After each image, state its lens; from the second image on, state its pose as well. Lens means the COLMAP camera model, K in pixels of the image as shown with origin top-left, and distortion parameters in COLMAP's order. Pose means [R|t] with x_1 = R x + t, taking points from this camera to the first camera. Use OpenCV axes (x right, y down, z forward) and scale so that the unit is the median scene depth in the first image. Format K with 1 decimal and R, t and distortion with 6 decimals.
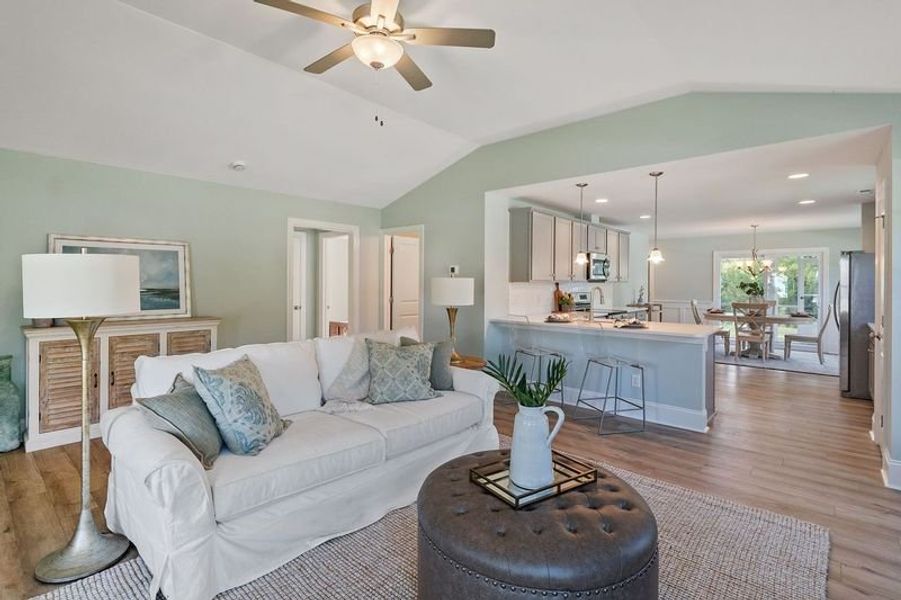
lens RADIAL K [[426.3, 0, 444.7], [0, 426.3, 284.5], [0, 0, 1]] dist [-0.002399, -0.000128]
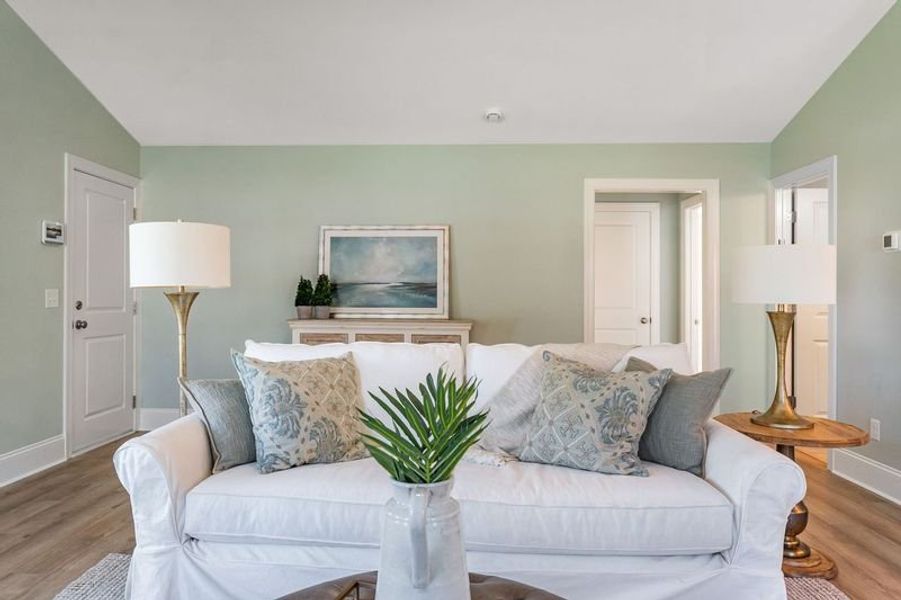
lens RADIAL K [[617.9, 0, 449.9], [0, 617.9, 296.0], [0, 0, 1]] dist [-0.008129, -0.002895]
pose [[0.638142, -0.002319, -0.769915, 0.383740], [-0.008516, 0.999913, -0.010069, 0.059807], [0.769871, 0.012982, 0.638067, 0.350033]]
